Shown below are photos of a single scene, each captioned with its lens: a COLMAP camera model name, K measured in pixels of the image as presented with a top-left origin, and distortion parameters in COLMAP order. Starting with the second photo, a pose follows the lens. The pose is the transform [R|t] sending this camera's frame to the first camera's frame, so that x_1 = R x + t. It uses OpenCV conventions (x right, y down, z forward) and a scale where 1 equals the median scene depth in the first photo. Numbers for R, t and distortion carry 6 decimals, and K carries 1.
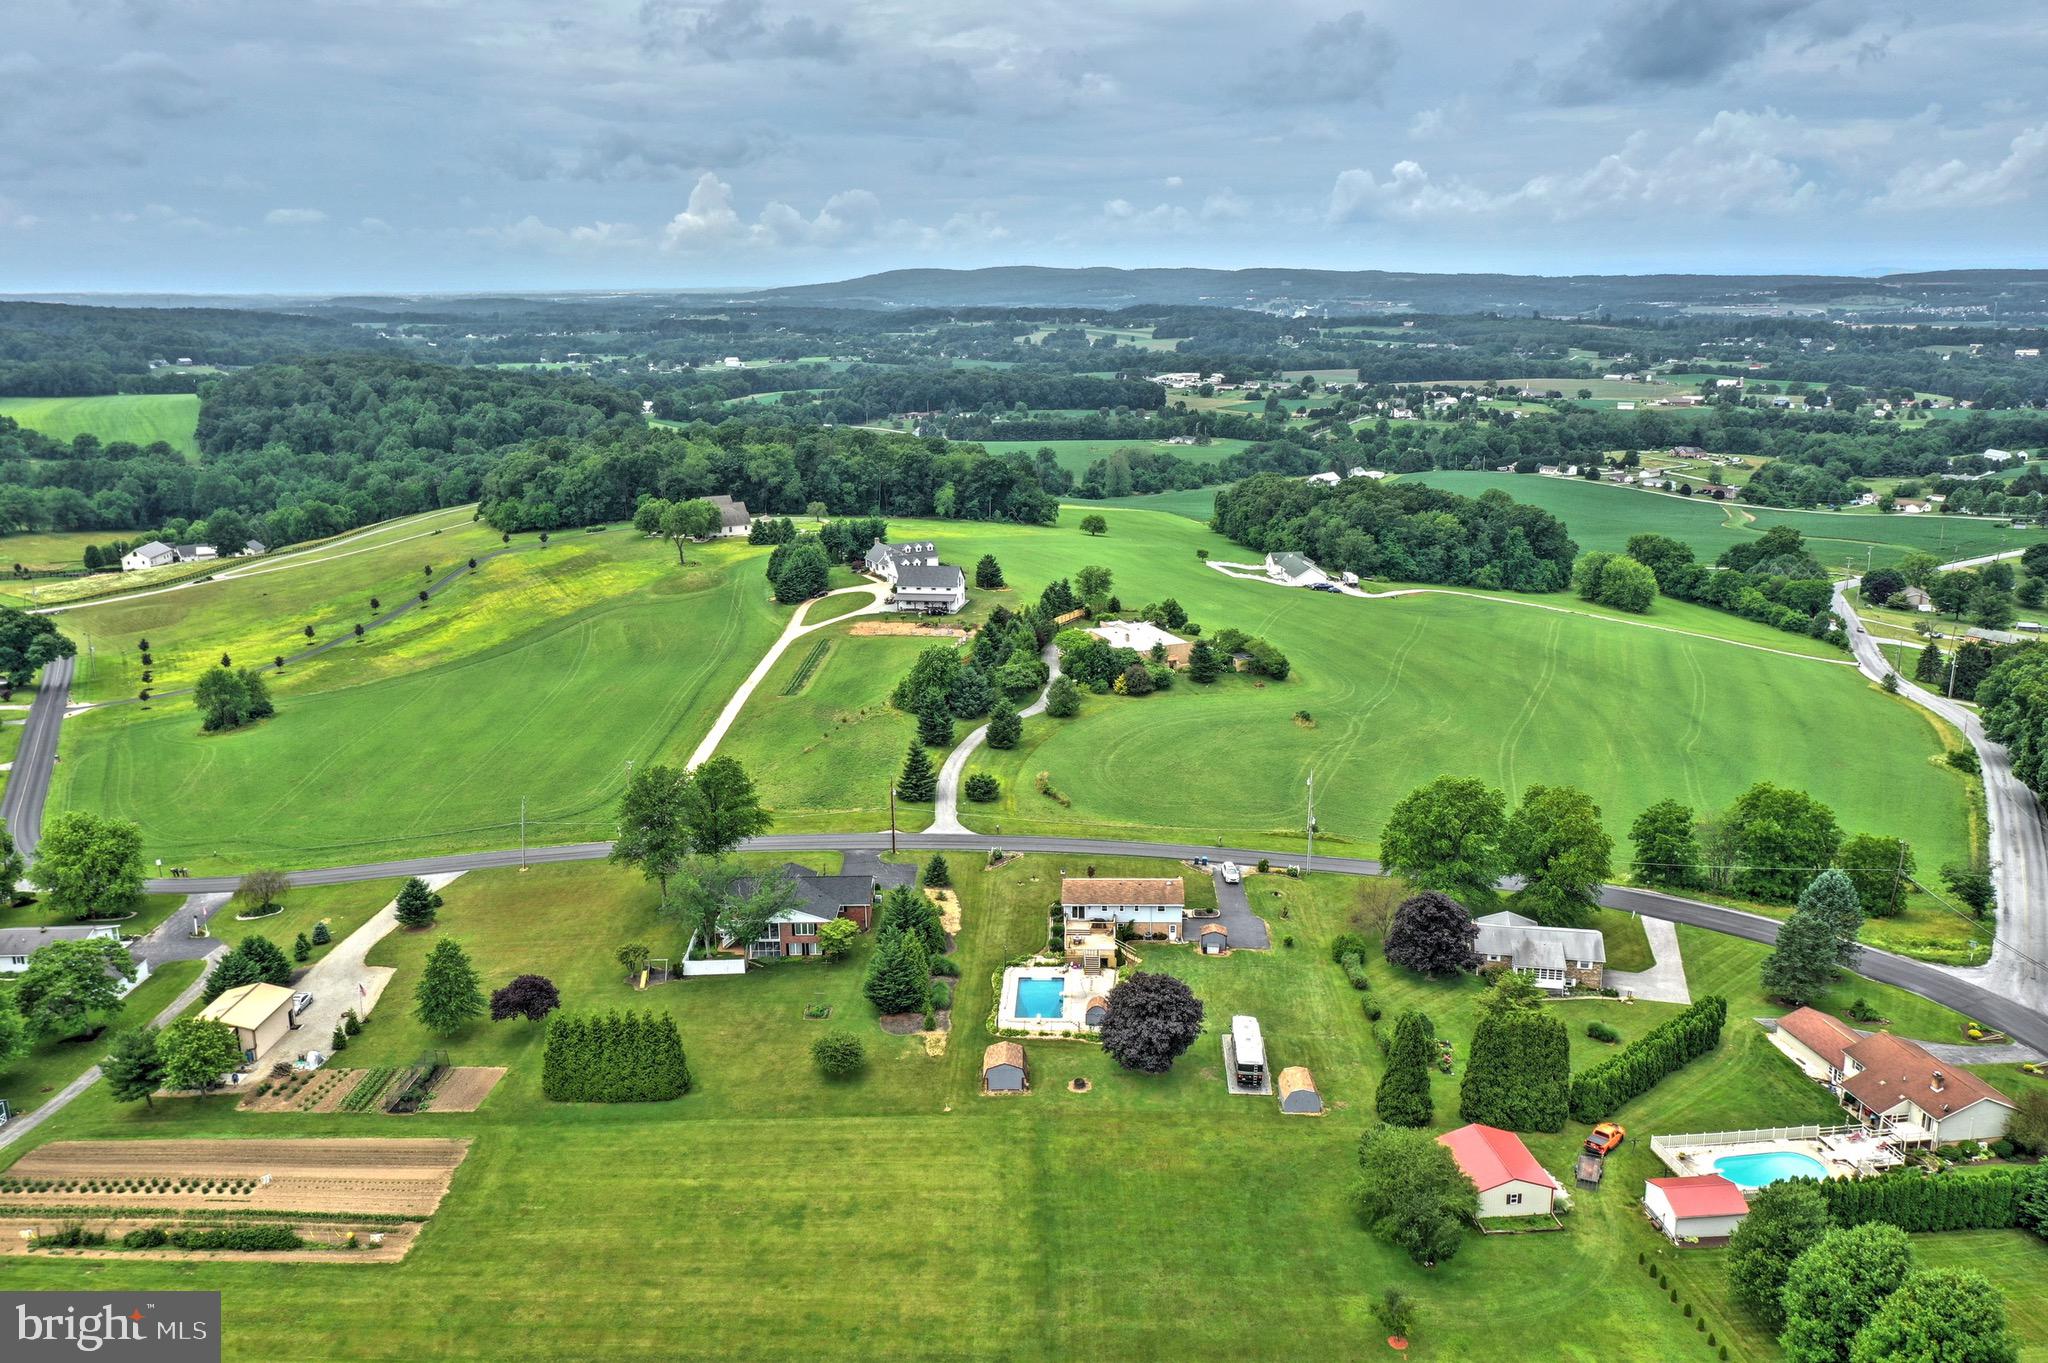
lens RADIAL K [[1603.0, 0, 1024.0], [0, 1603.0, 681.5], [0, 0, 1]] dist [0.002978, -0.005027]
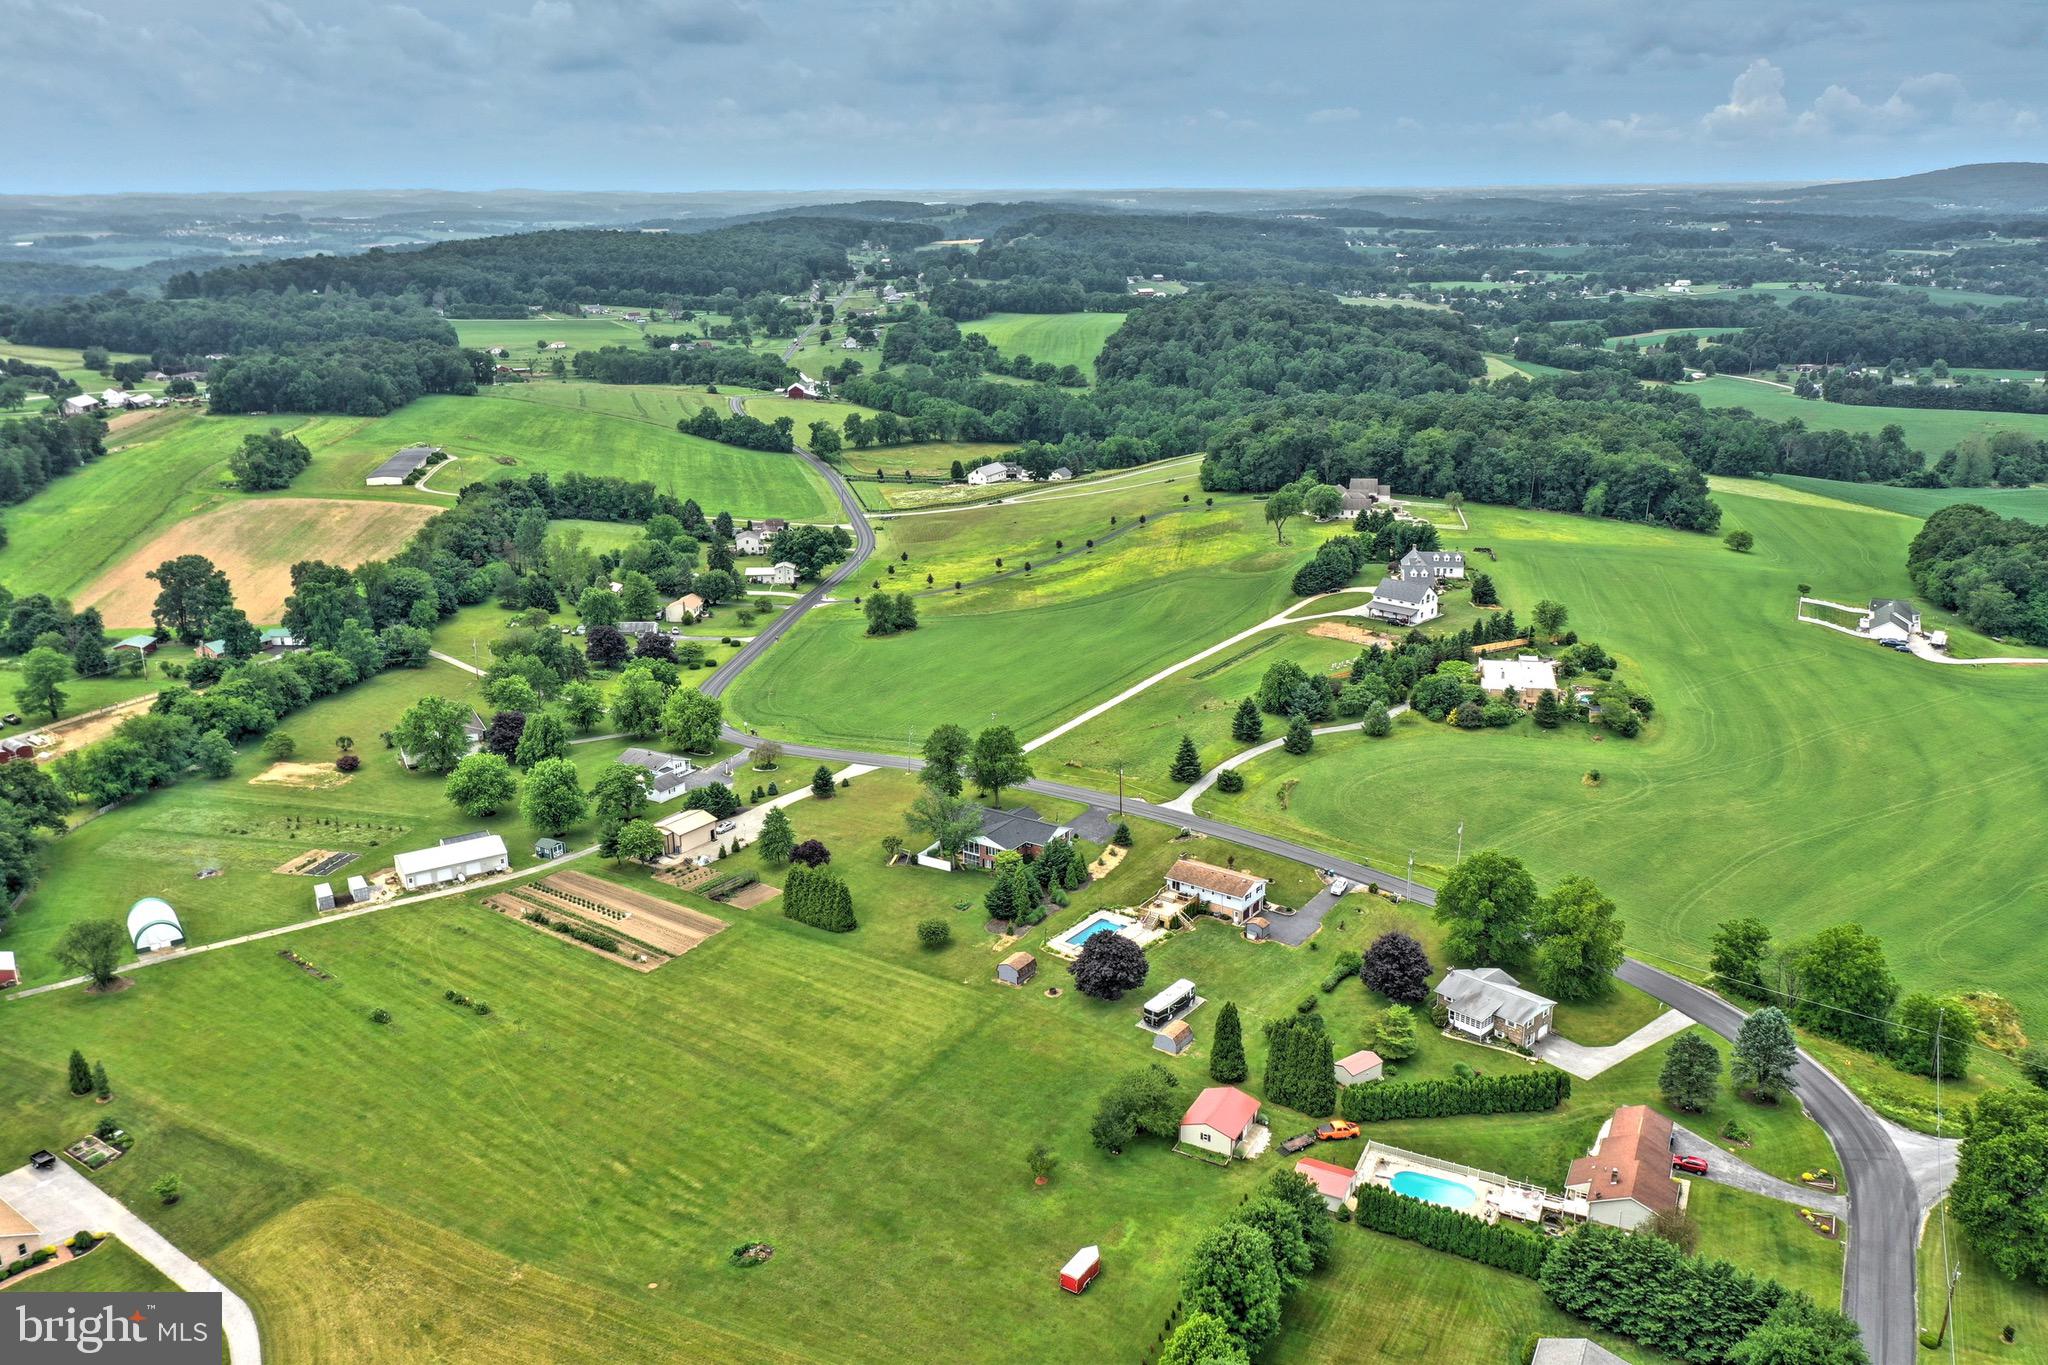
lens RADIAL K [[1595.7, 0, 1024.0], [0, 1595.7, 682.5], [0, 0, 1]] dist [0.013948, 0.002185]
pose [[0.826599, 0.166295, -0.537662, 0.398200], [-0.132409, 0.985995, 0.101396, -0.093179], [0.546994, -0.012622, 0.837041, -0.130878]]
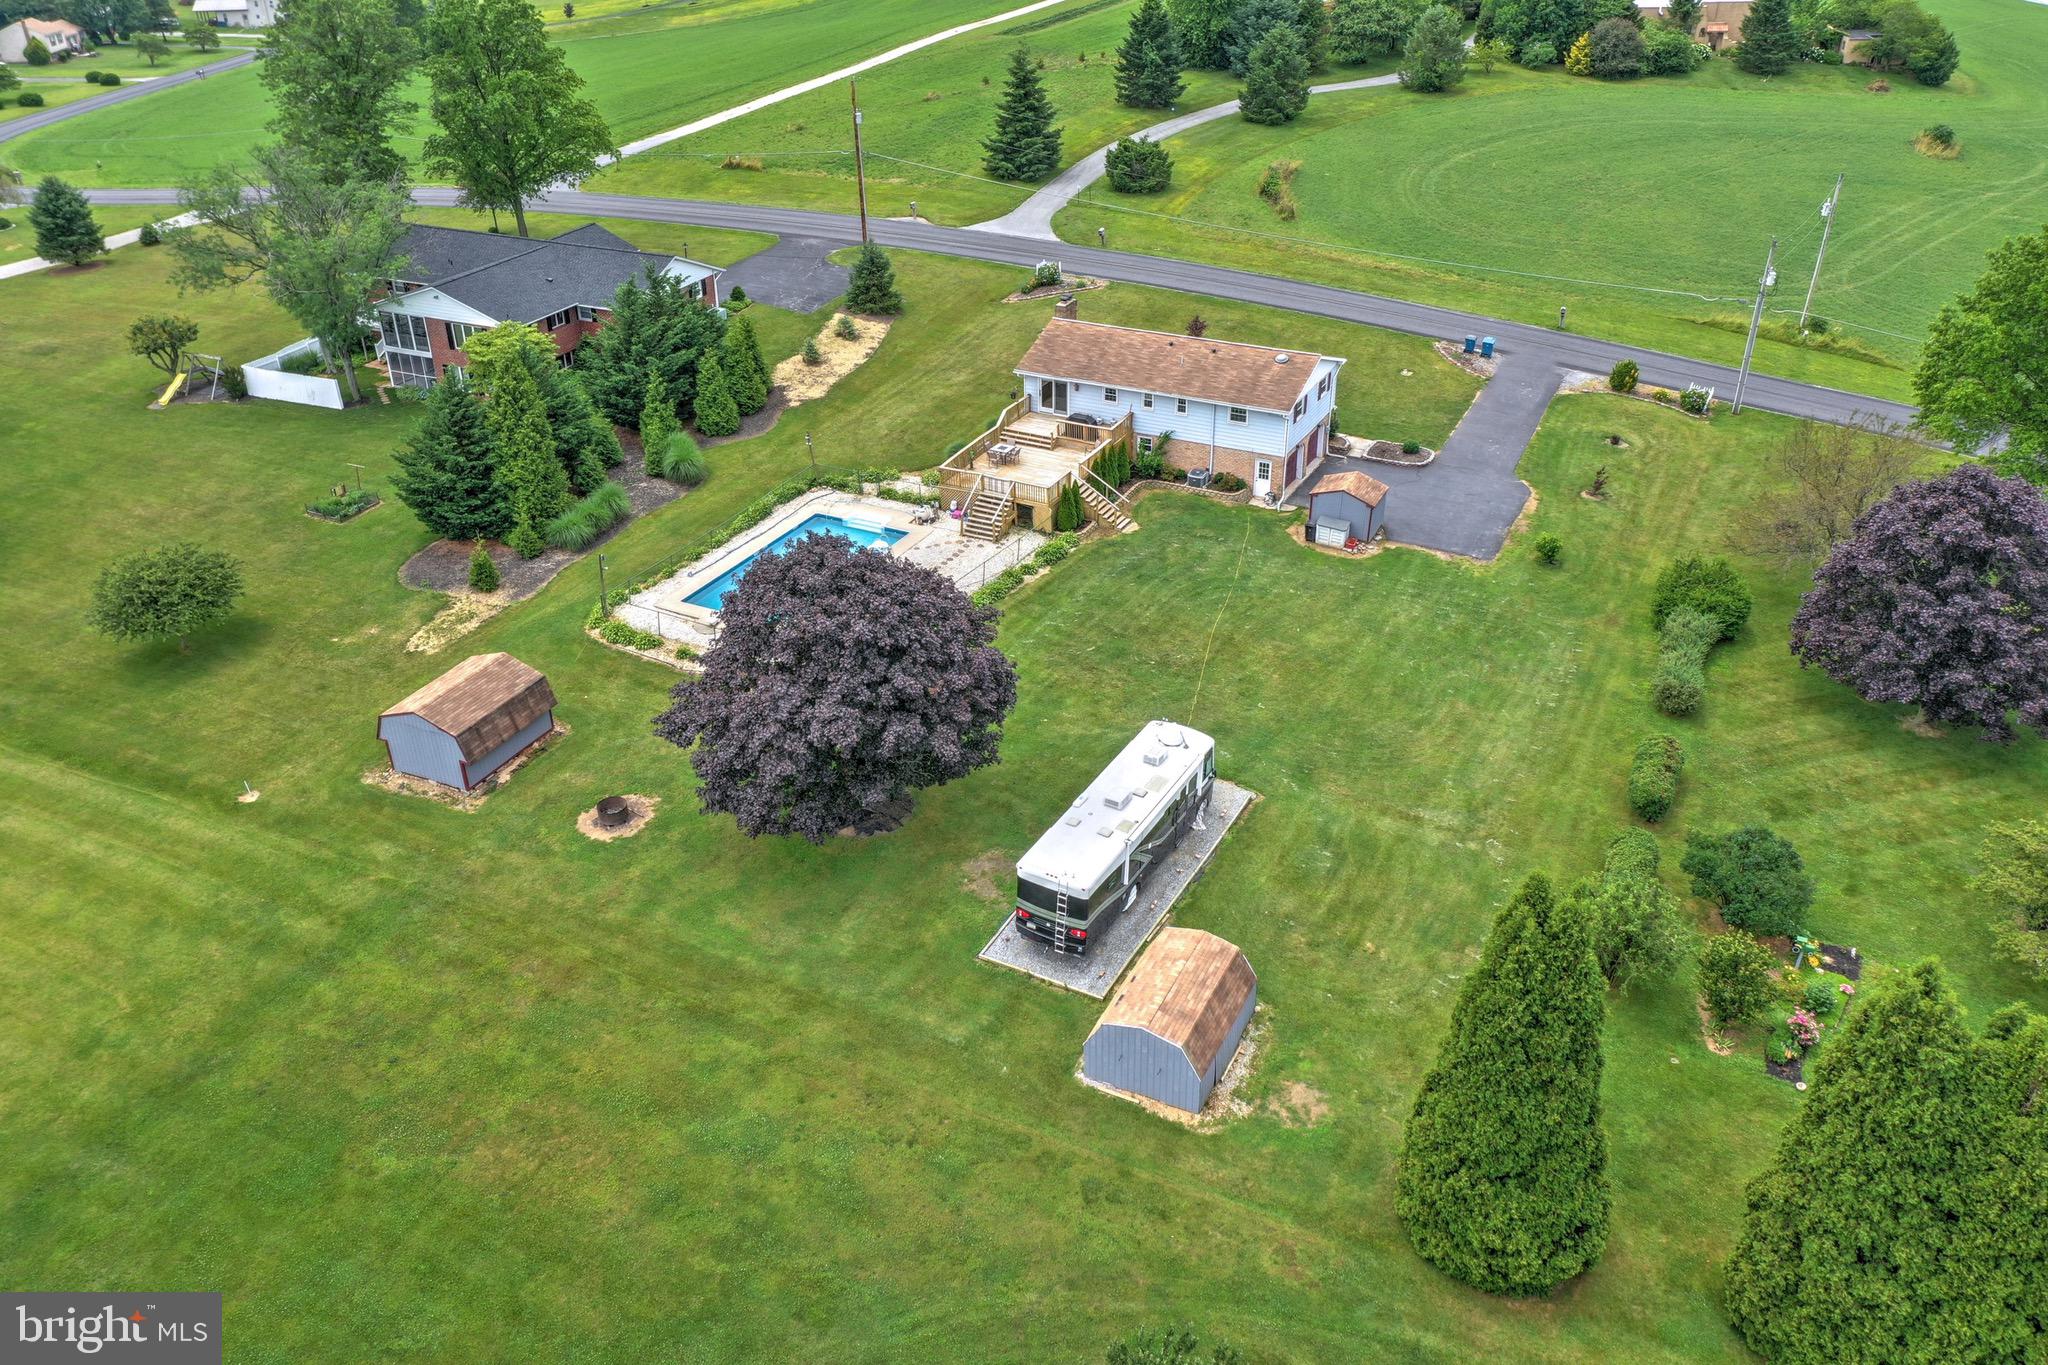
lens RADIAL K [[1603.0, 0, 1024.0], [0, 1603.0, 682.5], [0, 0, 1]] dist [0.002978, -0.005027]
pose [[0.906309, 0.208826, -0.367418, 0.125094], [-0.099710, 0.950505, 0.294276, 0.058500], [0.410685, -0.230070, 0.882273, 0.384038]]
